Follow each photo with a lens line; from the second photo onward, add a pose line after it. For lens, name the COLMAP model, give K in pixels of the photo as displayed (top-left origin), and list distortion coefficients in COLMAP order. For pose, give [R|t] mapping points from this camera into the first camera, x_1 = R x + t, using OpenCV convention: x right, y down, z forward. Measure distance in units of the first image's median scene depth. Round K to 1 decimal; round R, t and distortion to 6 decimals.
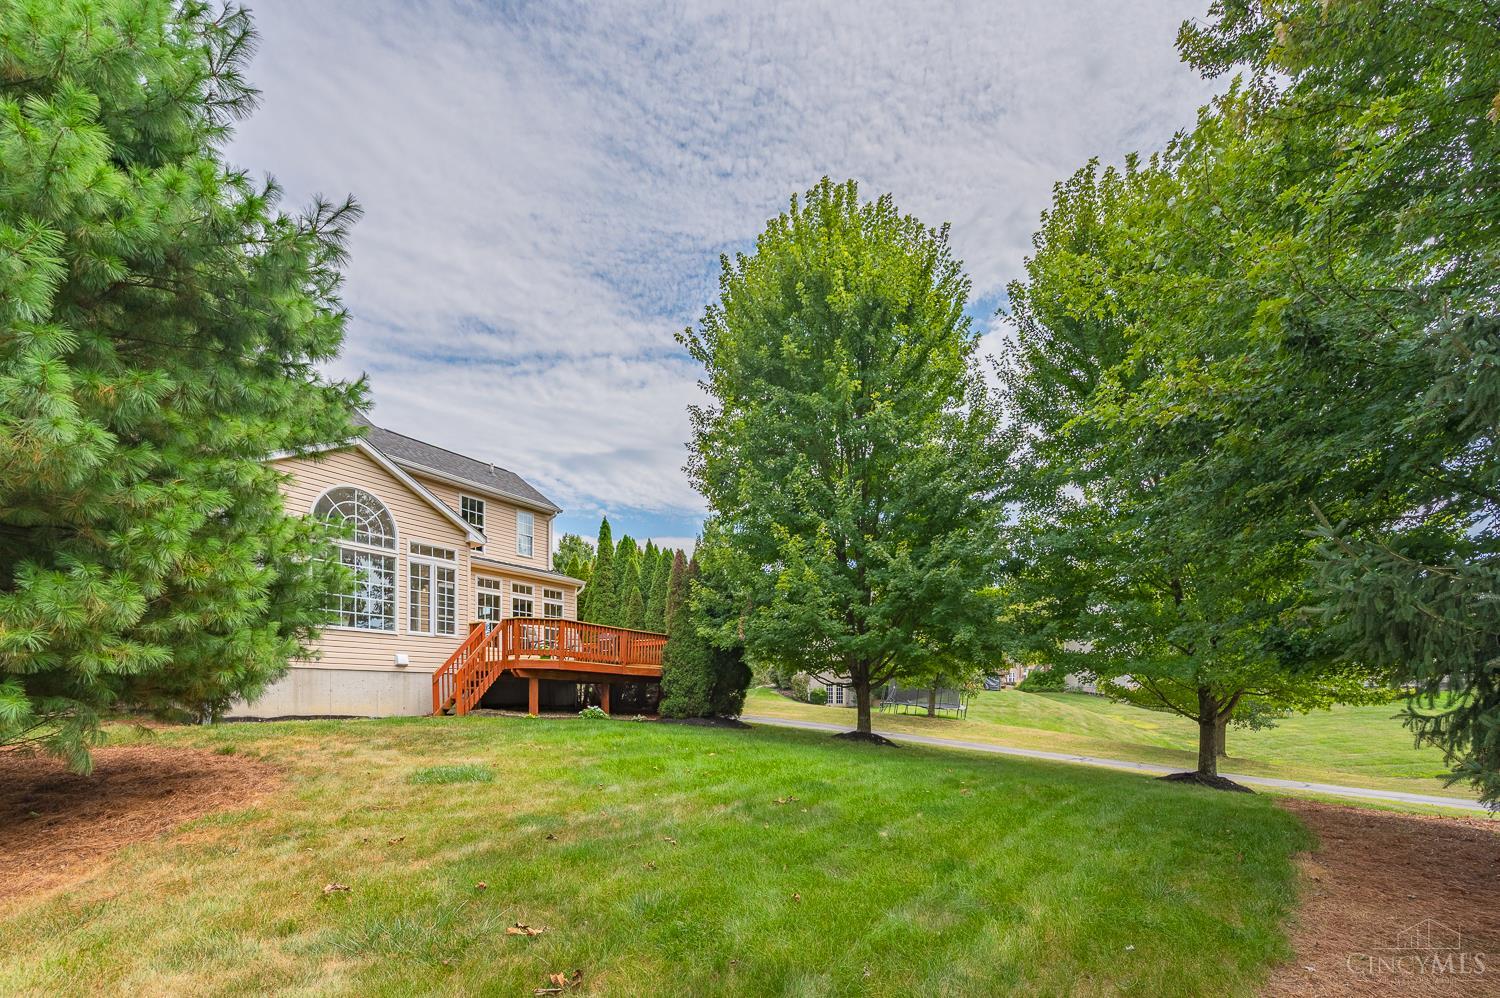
lens RADIAL K [[618.2, 0, 750.5], [0, 618.2, 484.3], [0, 0, 1]] dist [-0.002227, -0.000349]
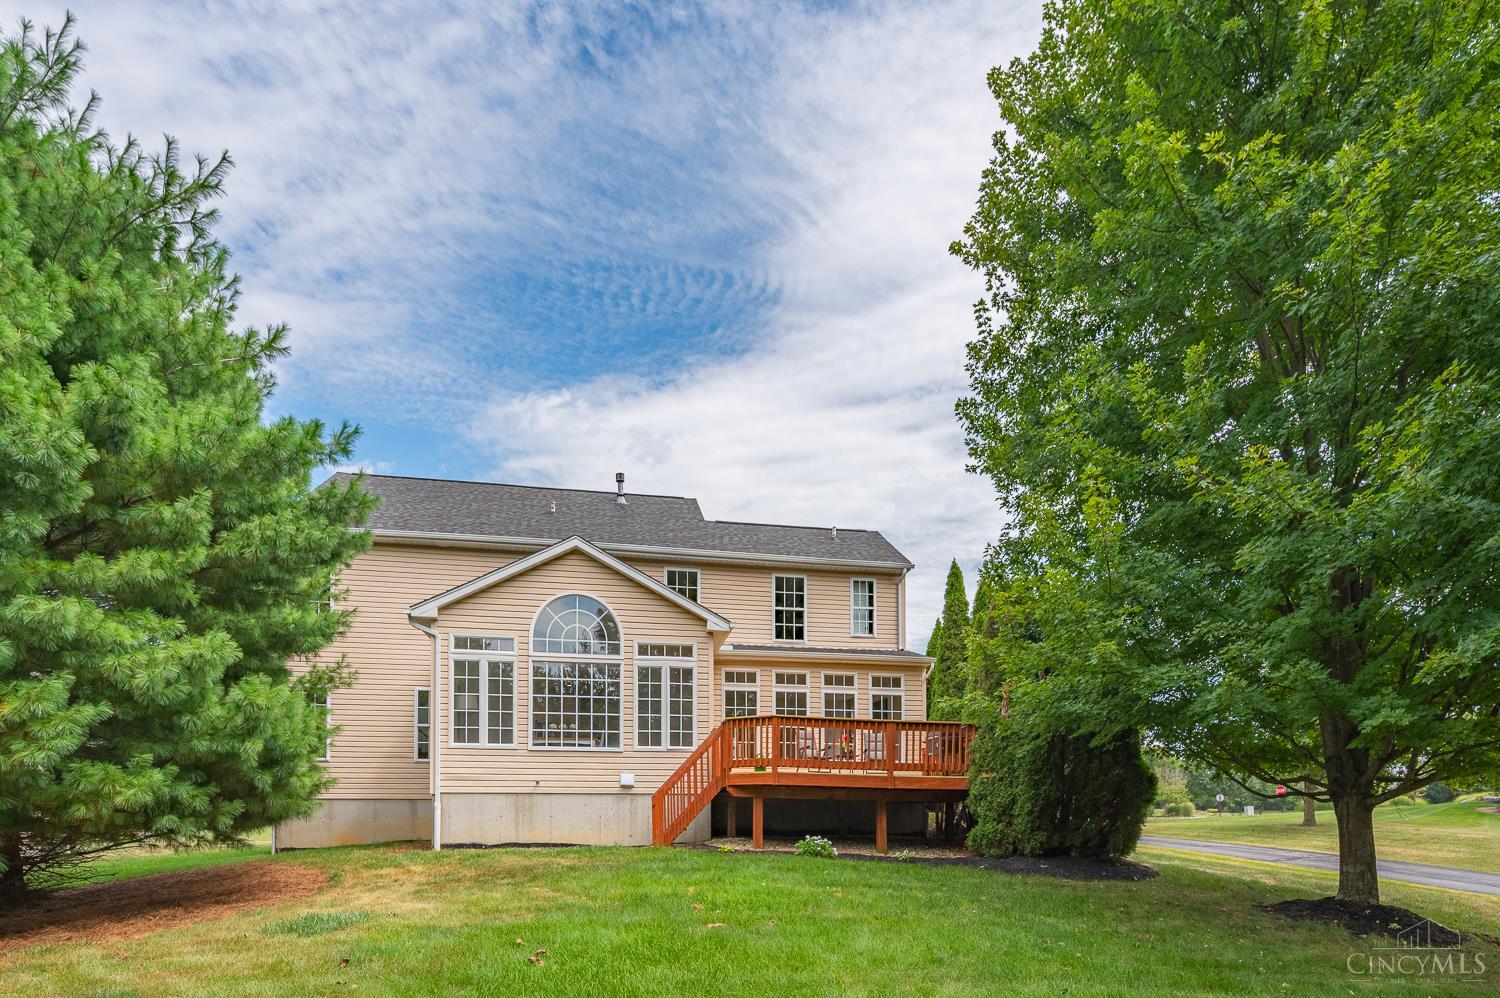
lens RADIAL K [[838.5, 0, 751.5], [0, 838.5, 502.4], [0, 0, 1]] dist [0.002789, 0.000295]
pose [[0.662675, -0.277455, -0.695616, 0.418073], [0.241506, 0.958390, -0.152196, 0.117670], [0.708899, -0.067139, 0.702108, 0.289218]]
